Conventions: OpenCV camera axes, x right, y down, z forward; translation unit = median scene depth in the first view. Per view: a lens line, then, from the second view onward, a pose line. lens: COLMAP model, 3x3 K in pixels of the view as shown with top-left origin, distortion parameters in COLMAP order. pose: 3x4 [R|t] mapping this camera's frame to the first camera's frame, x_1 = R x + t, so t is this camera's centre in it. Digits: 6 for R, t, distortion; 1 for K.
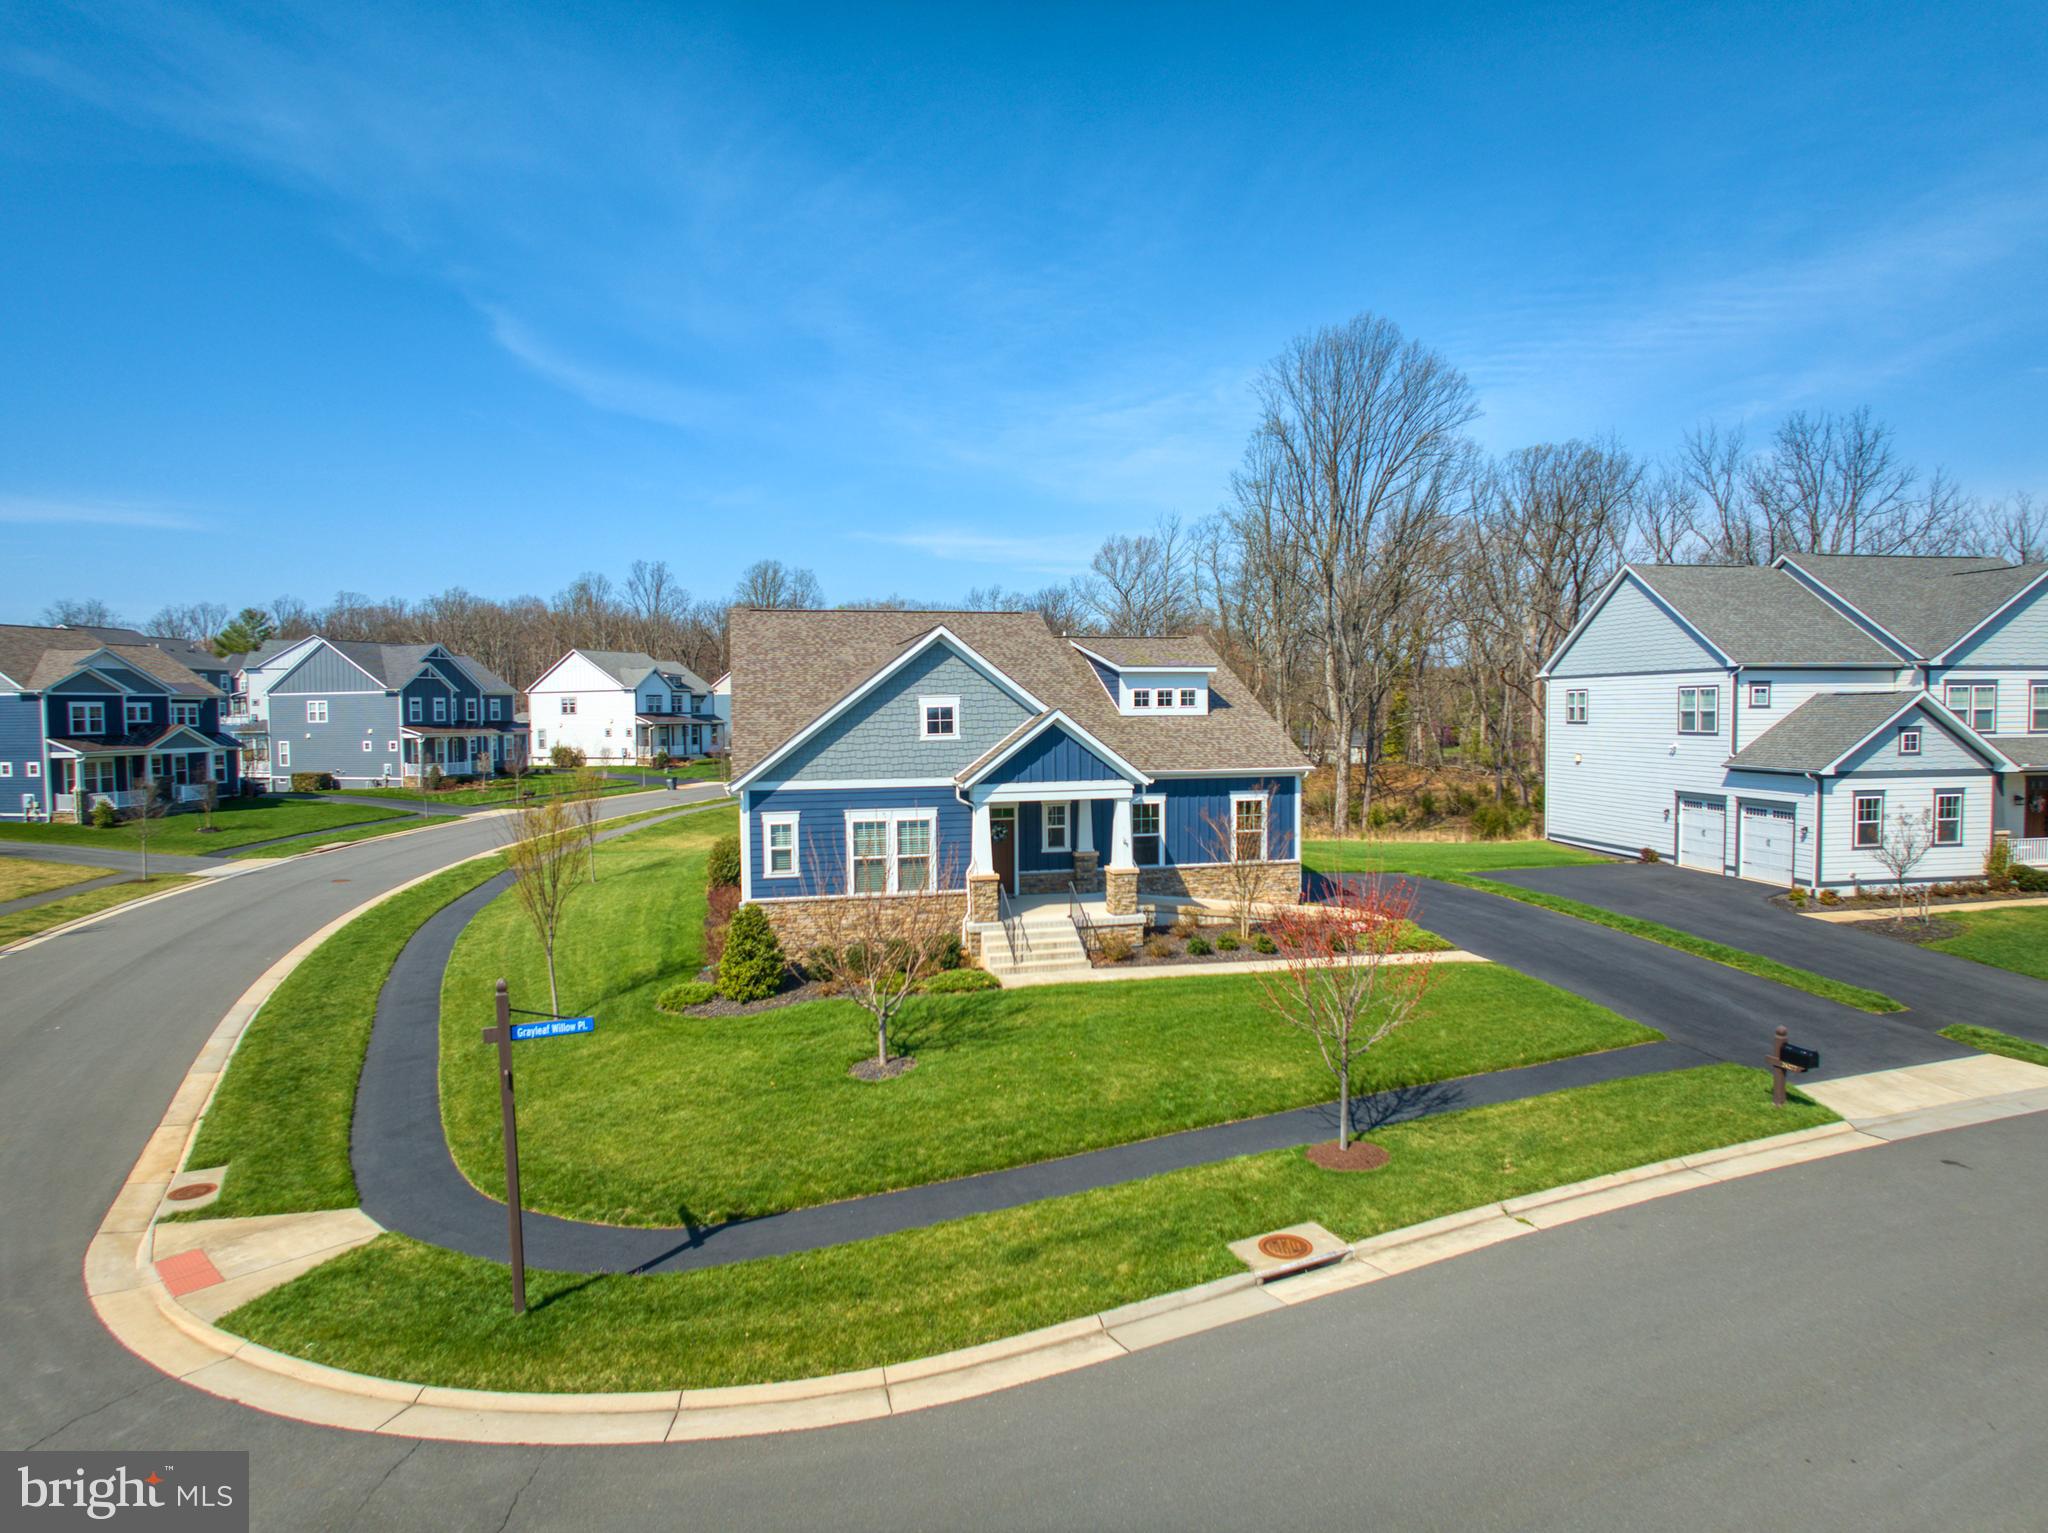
lens RADIAL K [[1181.5, 0, 1024.0], [0, 1181.5, 766.5], [0, 0, 1]] dist [-0.049459, 0.002923]
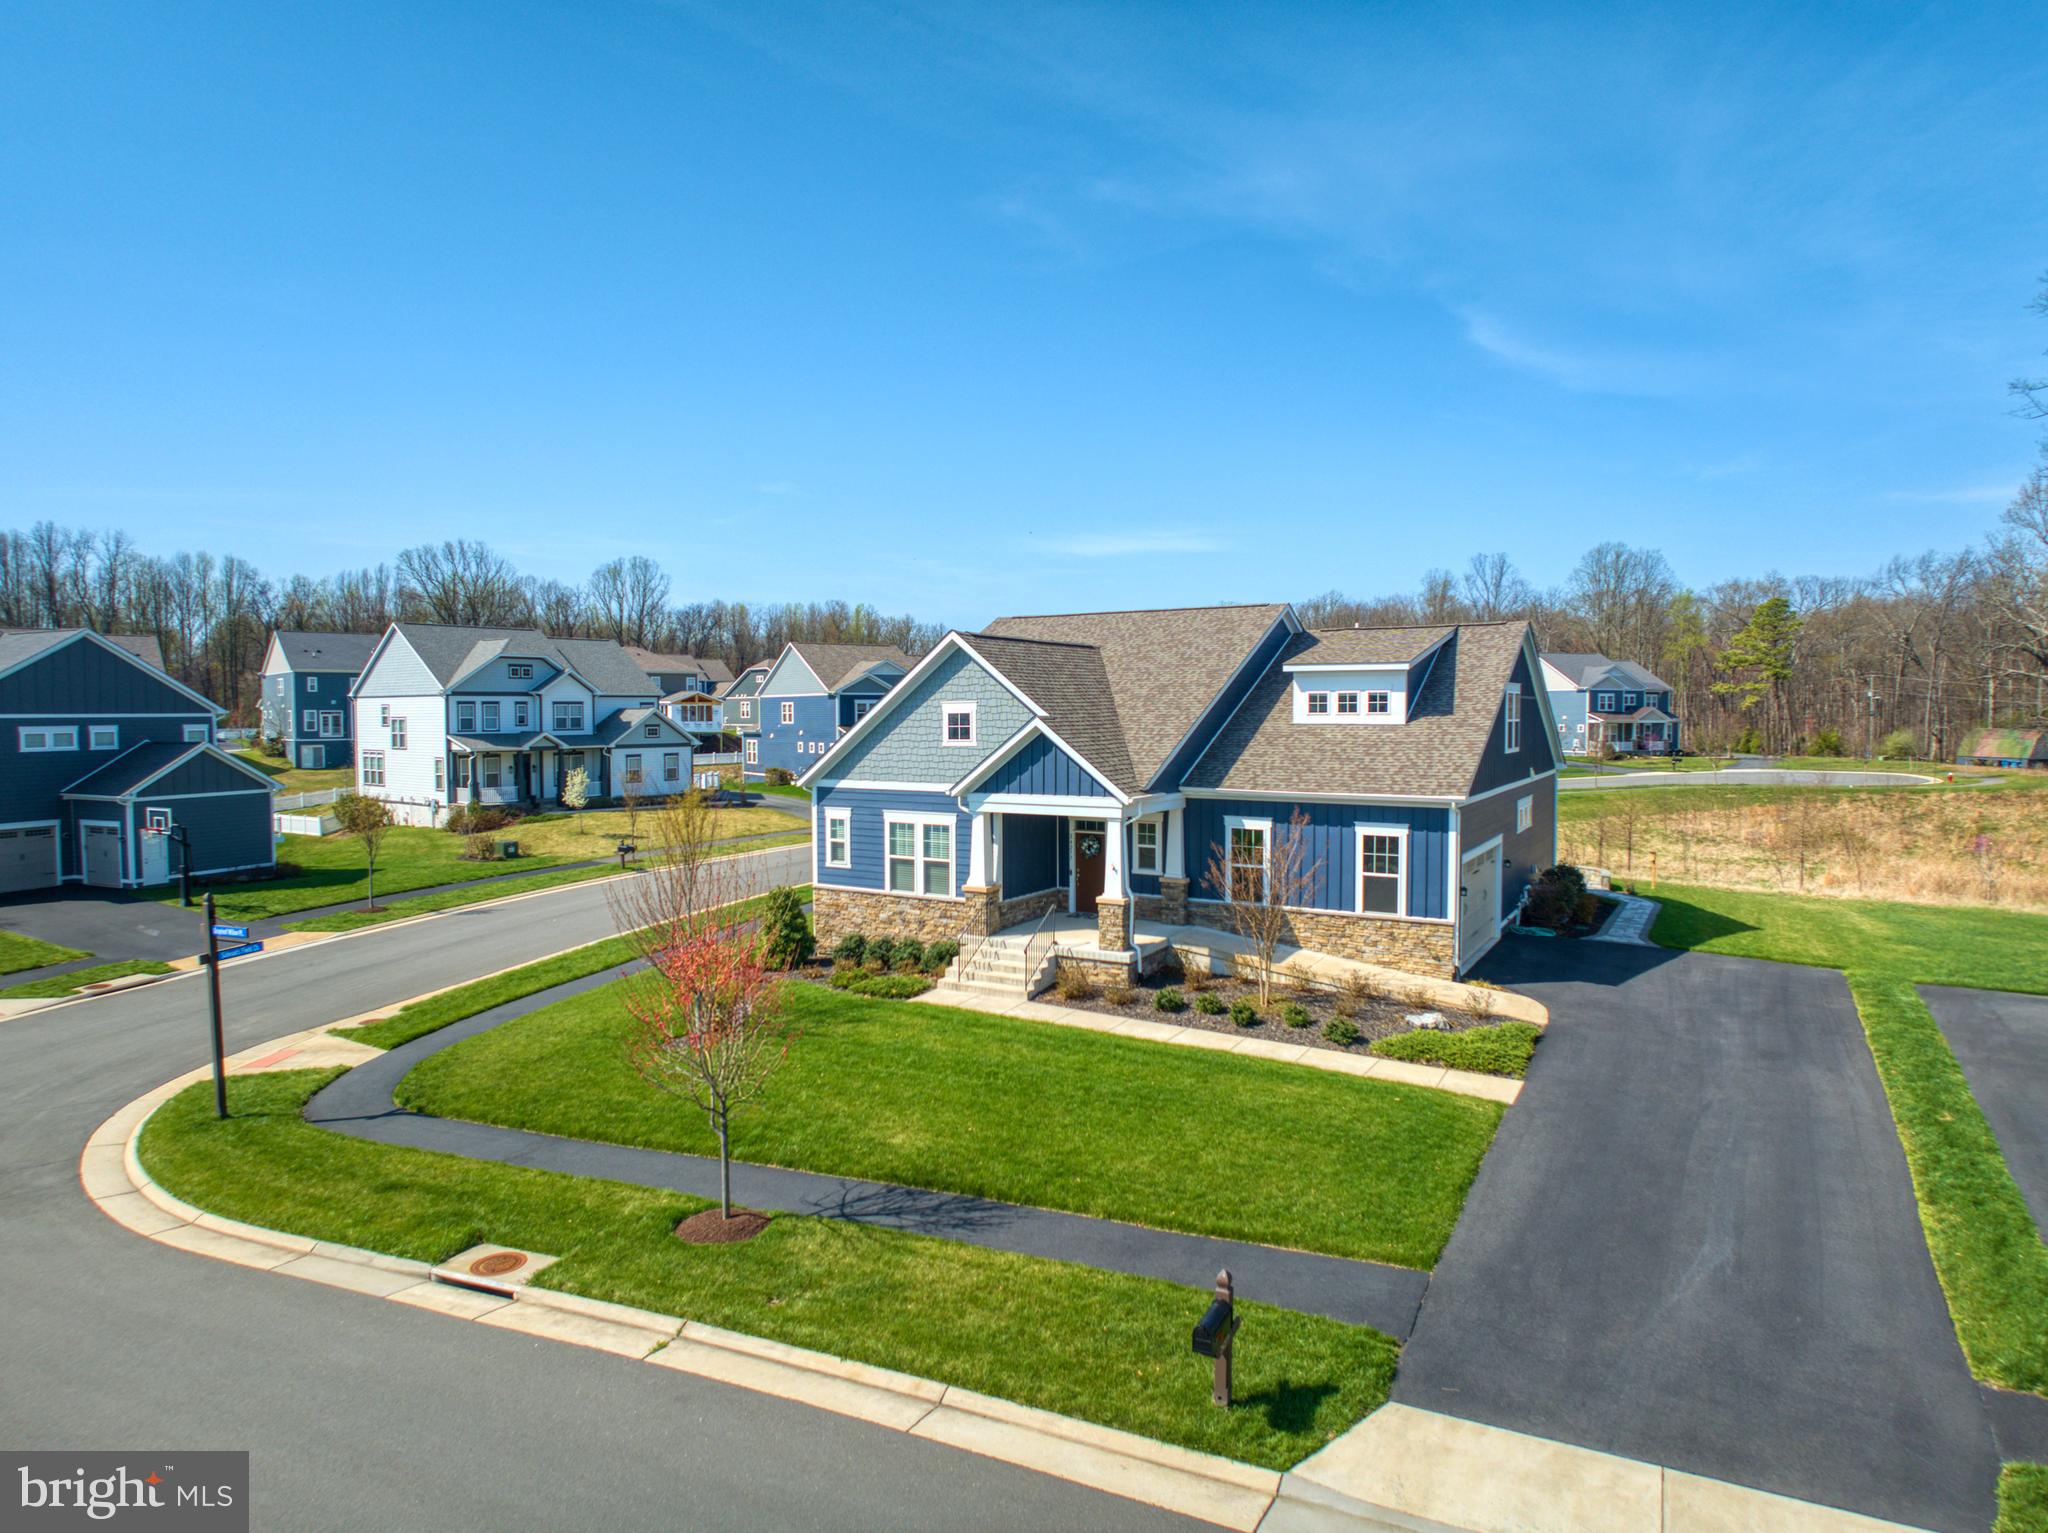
lens RADIAL K [[1181.5, 0, 1024.0], [0, 1181.5, 766.5], [0, 0, 1]] dist [-0.049459, 0.002923]
pose [[0.703332, 0.040648, -0.709699, 0.670741], [-0.037873, 0.999089, 0.019689, -0.026851], [0.709852, 0.013031, 0.704230, 0.338896]]
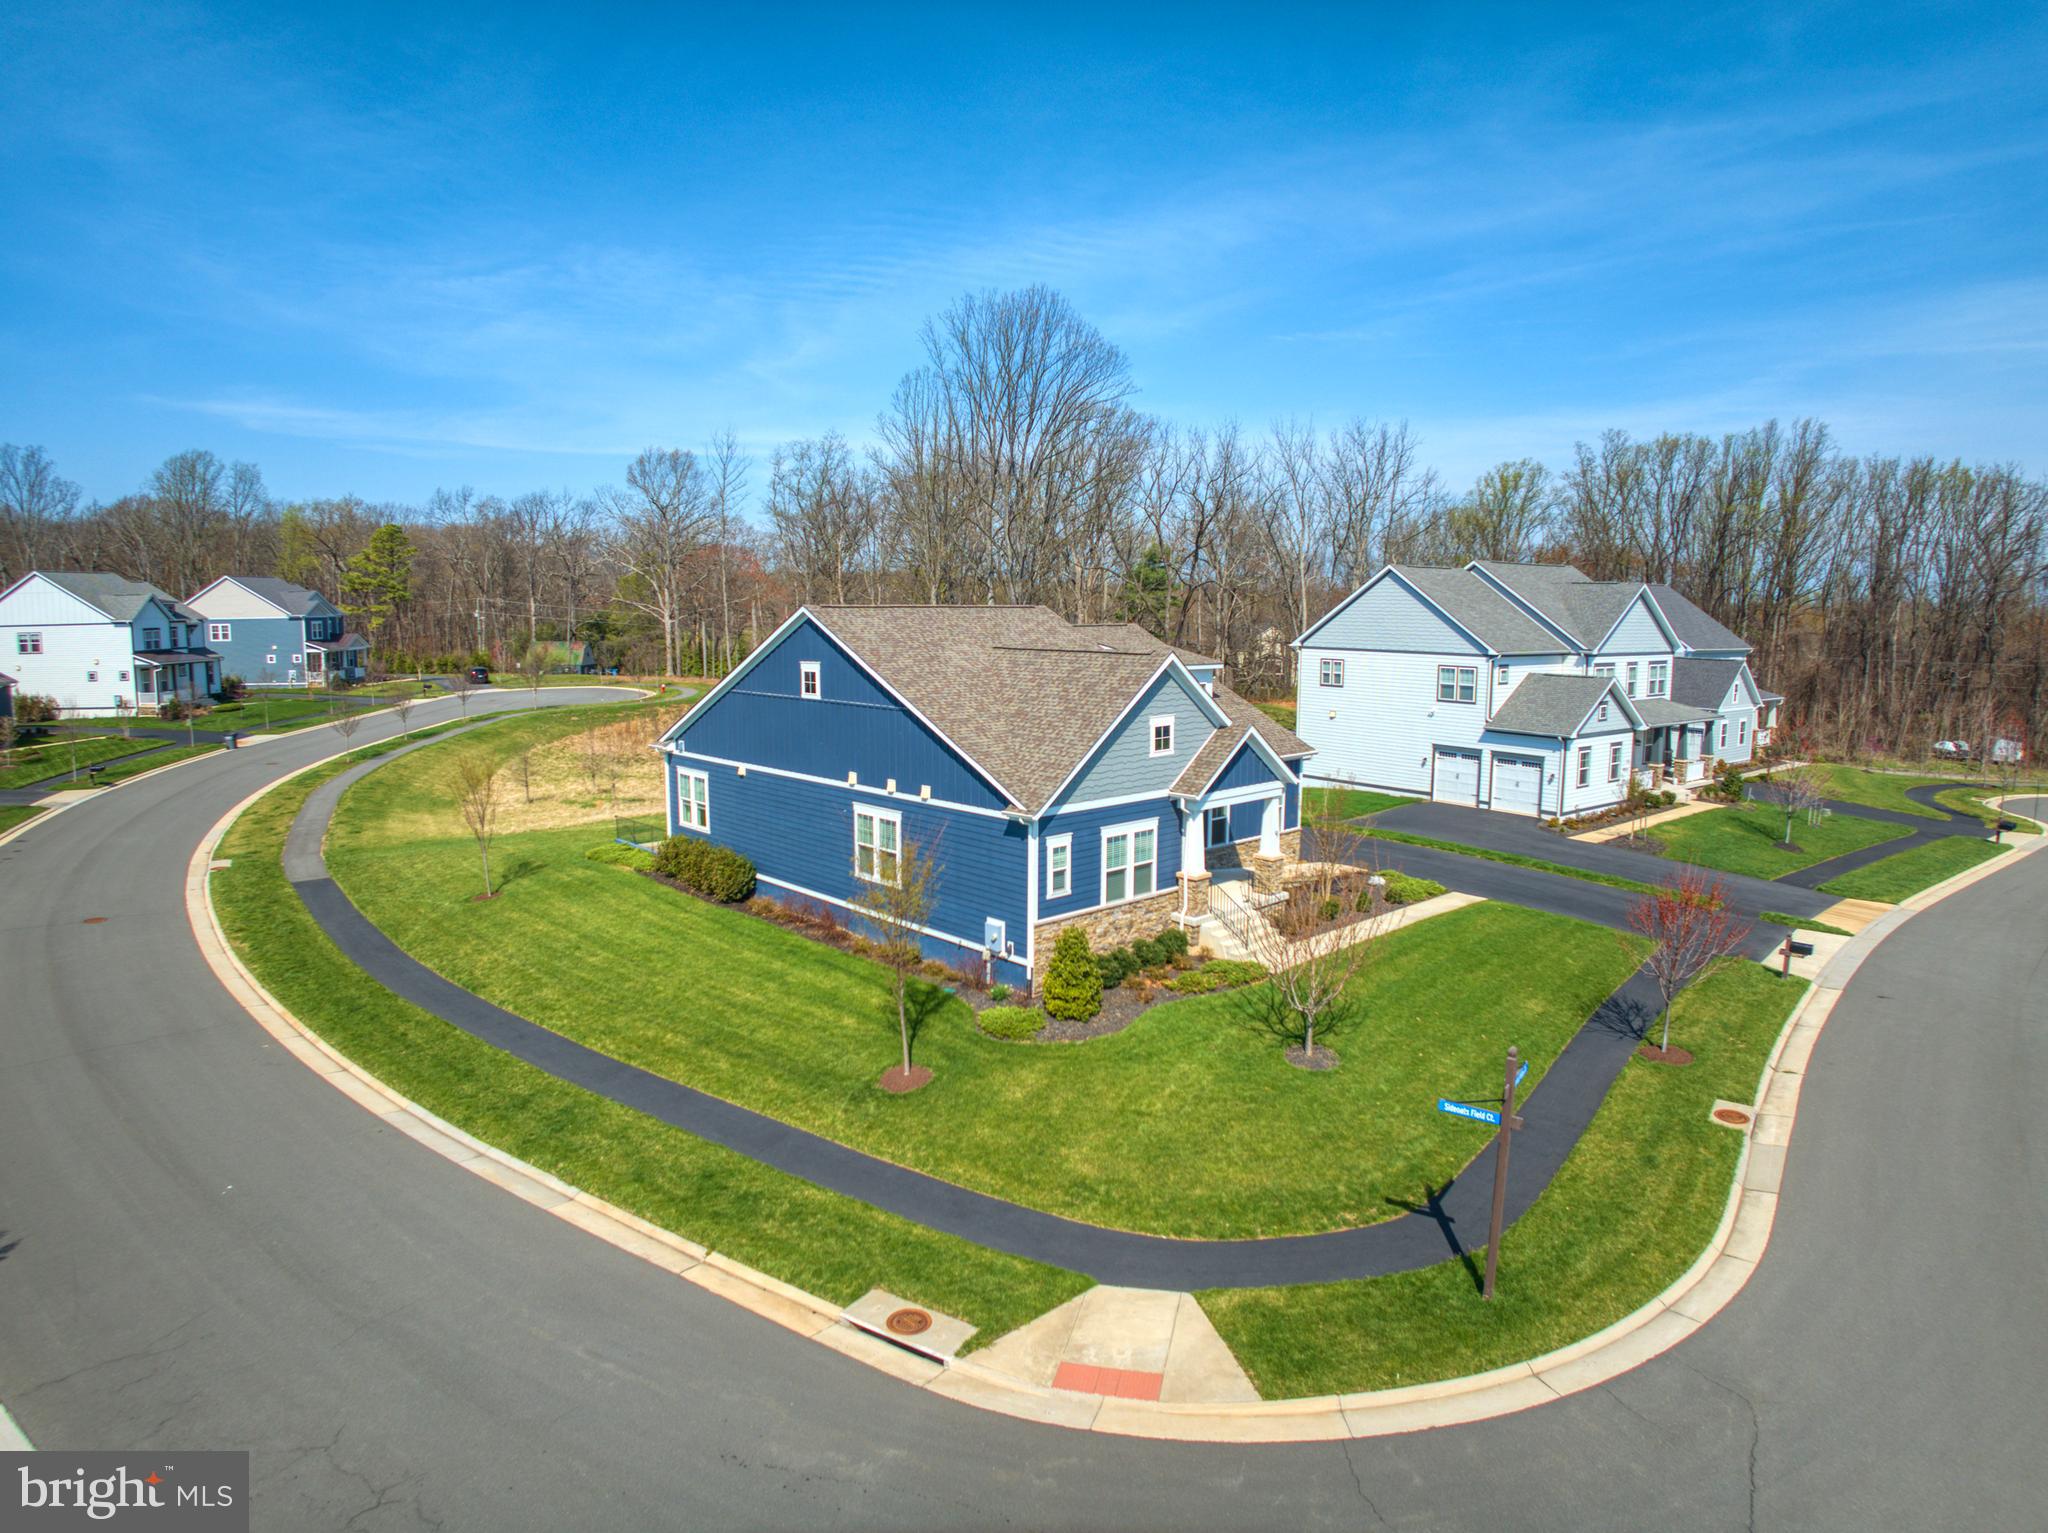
lens RADIAL K [[1200.7, 0, 1024.0], [0, 1200.7, 766.5], [0, 0, 1]] dist [-0.112321, 0.001858]
pose [[0.868376, -0.053005, 0.493065, -0.728678], [0.010651, 0.996035, 0.088317, -0.111638], [-0.495792, -0.071441, 0.865498, 0.100282]]
